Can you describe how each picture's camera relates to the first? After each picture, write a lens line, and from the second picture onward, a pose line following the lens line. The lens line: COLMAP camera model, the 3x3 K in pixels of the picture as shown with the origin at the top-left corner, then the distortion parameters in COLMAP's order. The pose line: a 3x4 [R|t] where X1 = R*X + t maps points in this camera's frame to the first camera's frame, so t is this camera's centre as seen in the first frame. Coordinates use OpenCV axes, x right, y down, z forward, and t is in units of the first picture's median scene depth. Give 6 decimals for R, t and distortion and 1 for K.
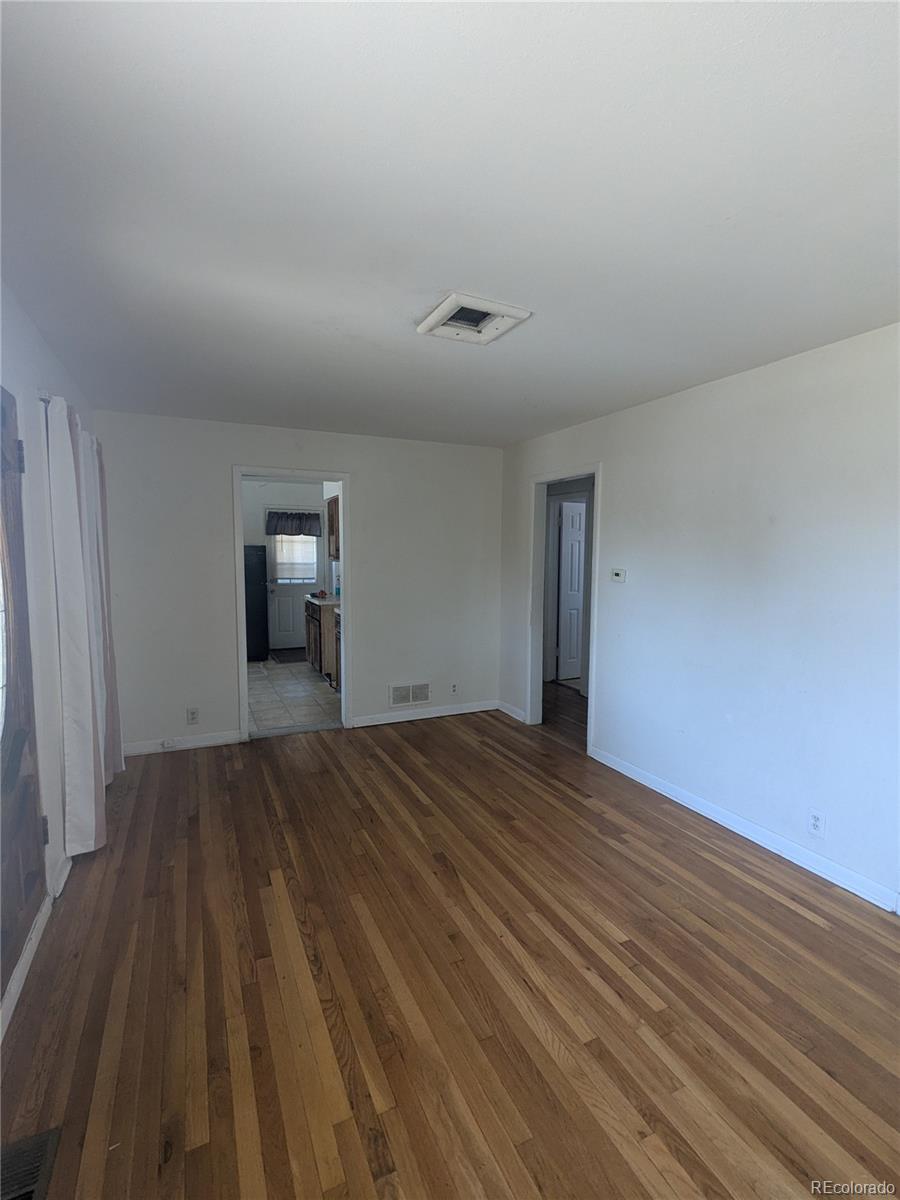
lens RADIAL K [[569.6, 0, 450.7], [0, 569.6, 600.4], [0, 0, 1]] dist [-0.005968, 0.004899]
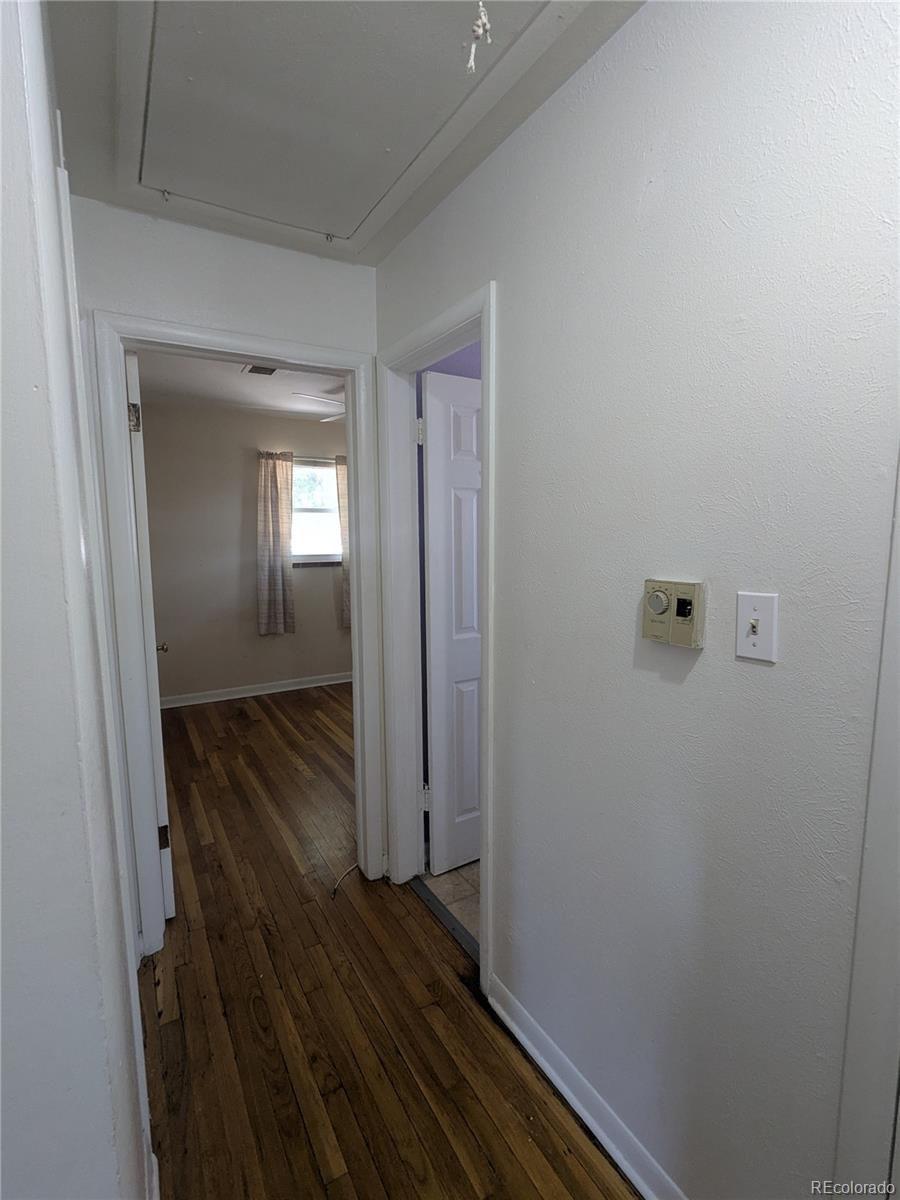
lens RADIAL K [[569.6, 0, 450.7], [0, 569.6, 600.4], [0, 0, 1]] dist [-0.005968, 0.004899]
pose [[0.988467, -0.026106, 0.149168, 0.387134], [0.020344, 0.998992, 0.040027, -0.128367], [-0.150063, -0.036530, 0.988001, 1.641760]]
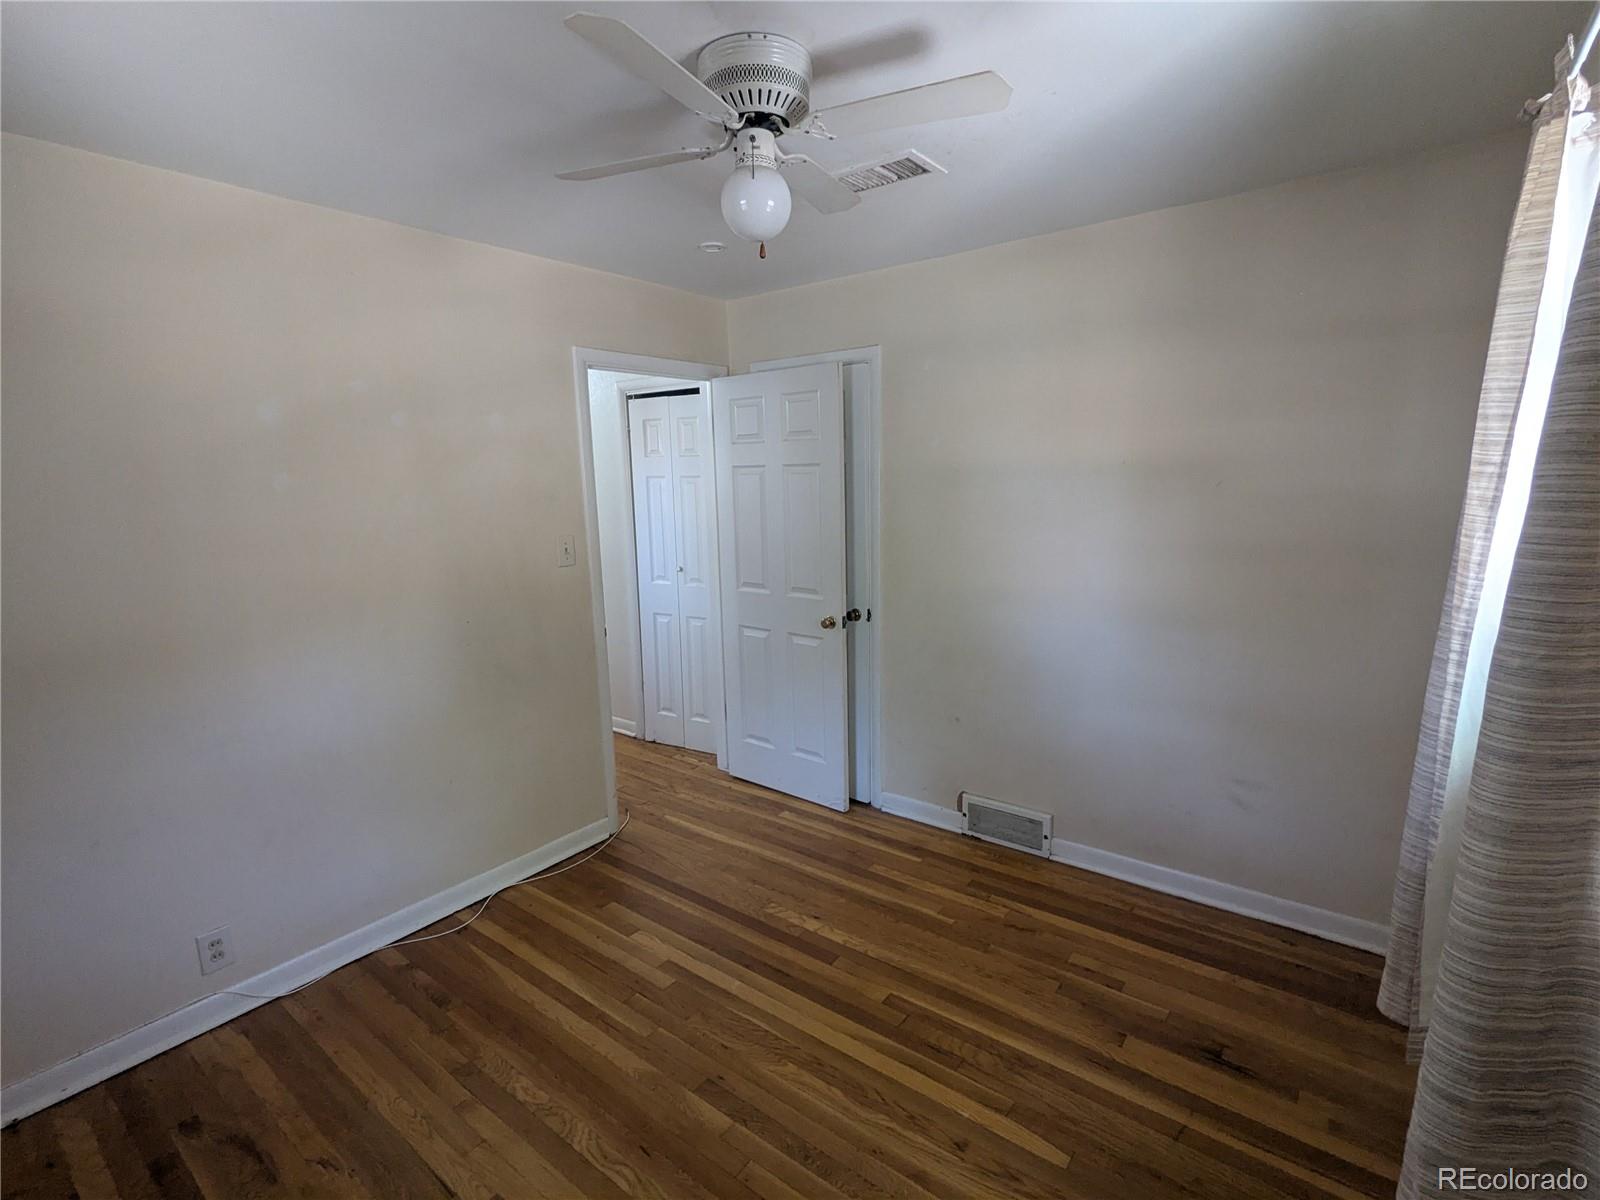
lens RADIAL K [[759.5, 0, 804.2], [0, 759.5, 597.0], [0, 0, 1]] dist [-0.005968, 0.004899]
pose [[-0.857127, 0.100791, -0.505148, 0.739612], [-0.023501, 0.971997, 0.233816, -0.376653], [0.514569, 0.212281, -0.830756, 3.929450]]
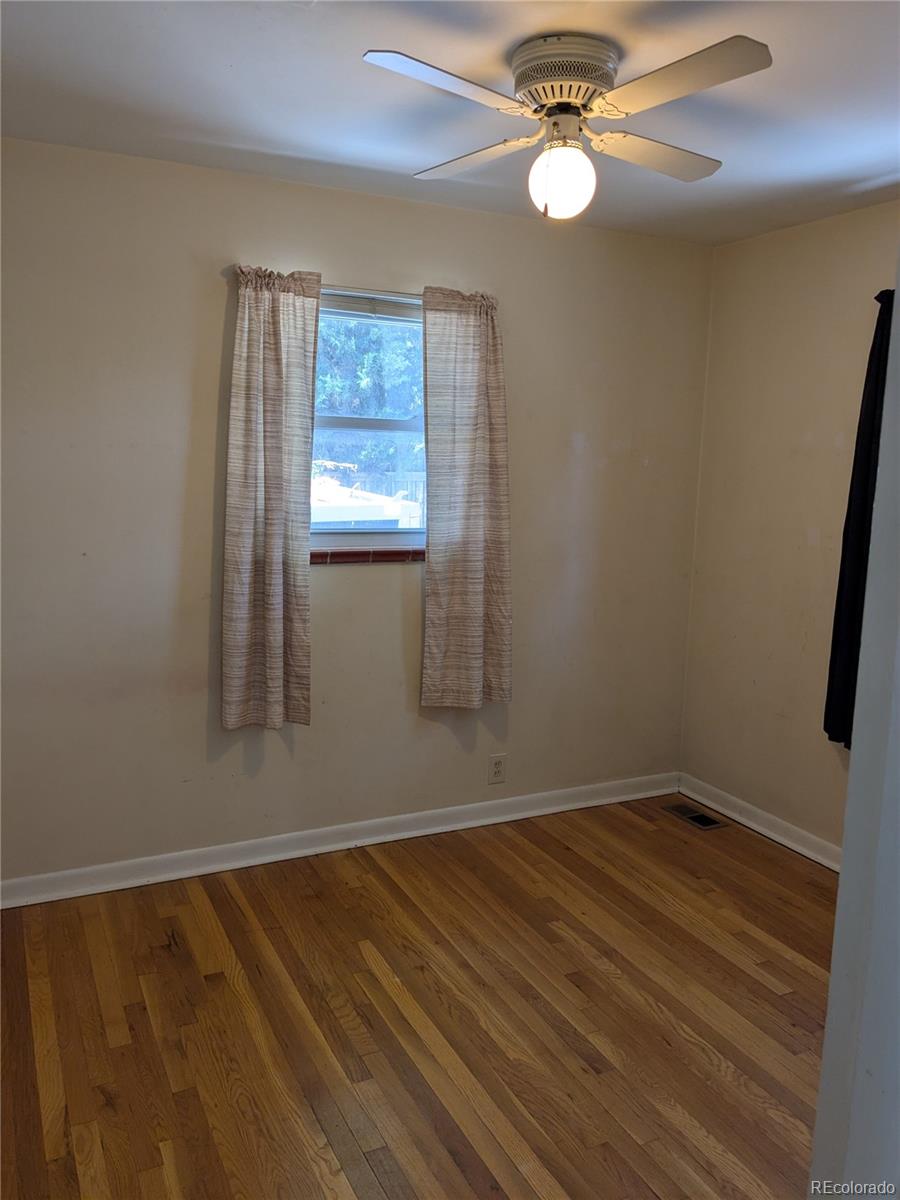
lens RADIAL K [[948.0, 0, 468.3], [0, 948.0, 596.8], [0, 0, 1]] dist [0.049818, -0.088496]
pose [[0.995490, 0.009896, 0.094352, 0.232584], [-0.016147, 0.997708, 0.065718, -0.223662], [-0.093485, -0.066945, 0.993367, 2.363211]]
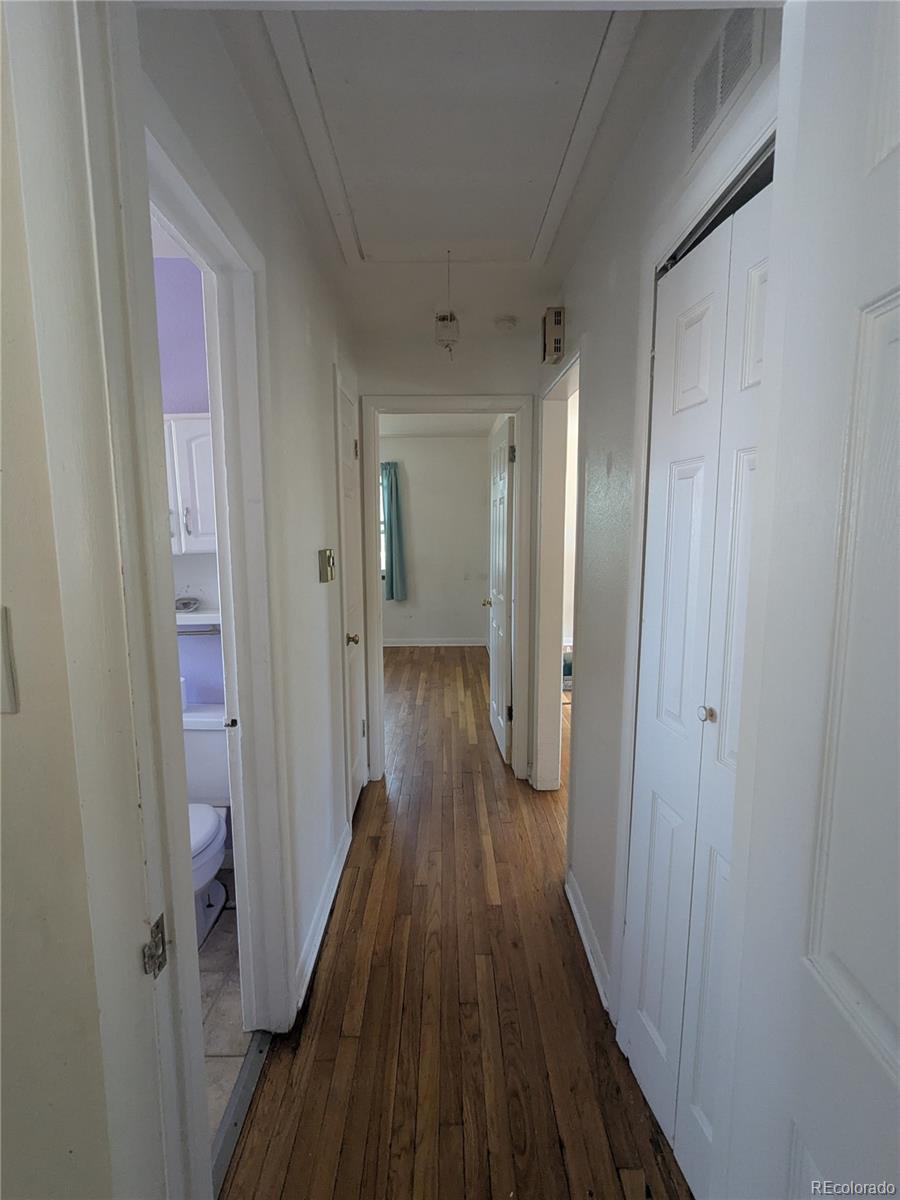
lens RADIAL K [[569.6, 0, 450.7], [0, 569.6, 600.4], [0, 0, 1]] dist [-0.005968, 0.004899]
pose [[-0.931910, -0.047043, 0.359626, 0.126061], [0.031448, 0.977337, 0.209339, -0.223006], [-0.361324, 0.206395, -0.909311, 2.803846]]
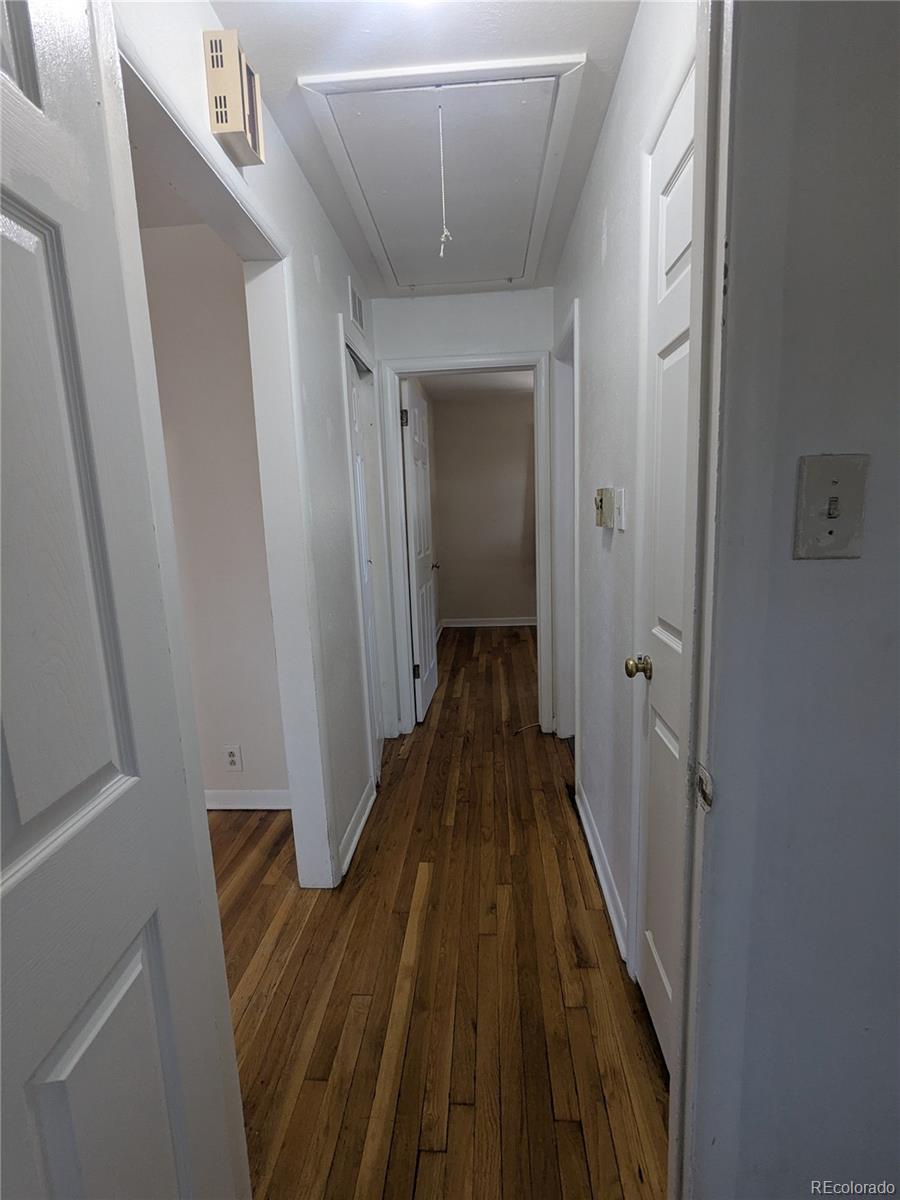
lens RADIAL K [[569.6, 0, 450.7], [0, 569.6, 600.4], [0, 0, 1]] dist [-0.005968, 0.004899]
pose [[0.900788, 0.032563, -0.433037, 0.768696], [0.003499, 0.996608, 0.082221, -0.040871], [0.434246, -0.075579, 0.897618, 1.307768]]
